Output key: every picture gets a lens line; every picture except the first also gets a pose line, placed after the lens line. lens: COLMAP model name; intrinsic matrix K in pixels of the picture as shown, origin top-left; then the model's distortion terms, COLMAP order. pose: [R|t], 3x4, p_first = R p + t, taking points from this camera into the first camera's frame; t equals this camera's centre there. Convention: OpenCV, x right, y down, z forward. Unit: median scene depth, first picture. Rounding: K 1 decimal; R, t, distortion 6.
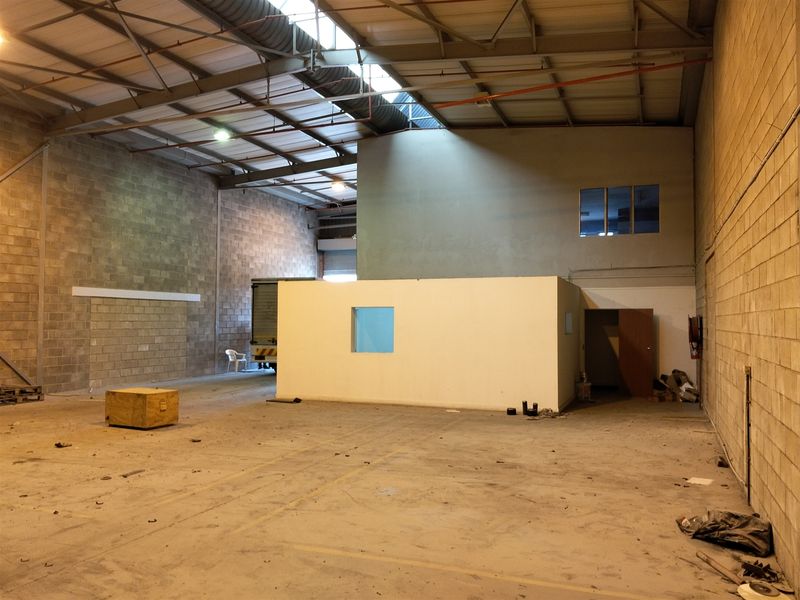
lens RADIAL K [[651.3, 0, 403.5], [0, 651.3, 301.6], [0, 0, 1]] dist [0.060394, -0.147527]
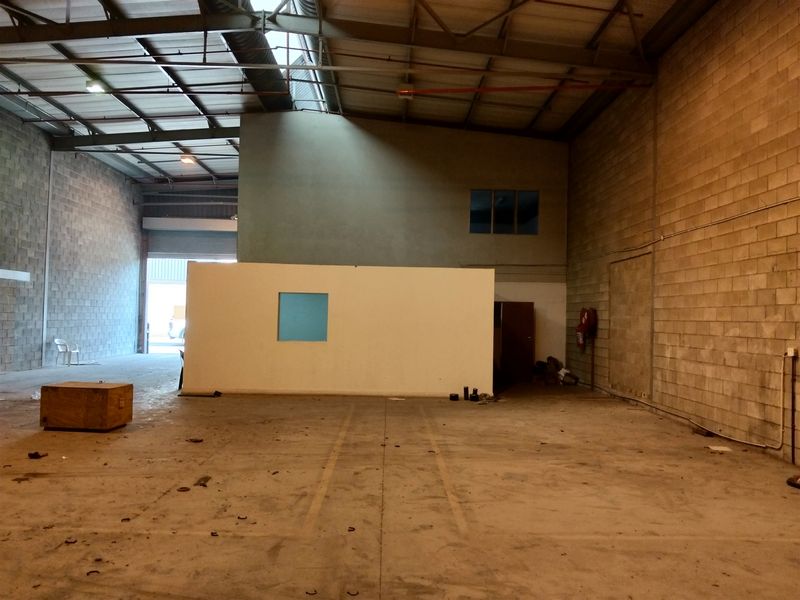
lens RADIAL K [[642.6, 0, 400.0], [0, 642.6, 300.0], [0, 0, 1]] dist [0.057596, -0.136639]
pose [[0.927166, 0.025083, 0.373811, -0.221599], [-0.028423, 0.999590, 0.003424, 0.009671], [-0.373572, -0.013800, 0.927498, 0.065151]]
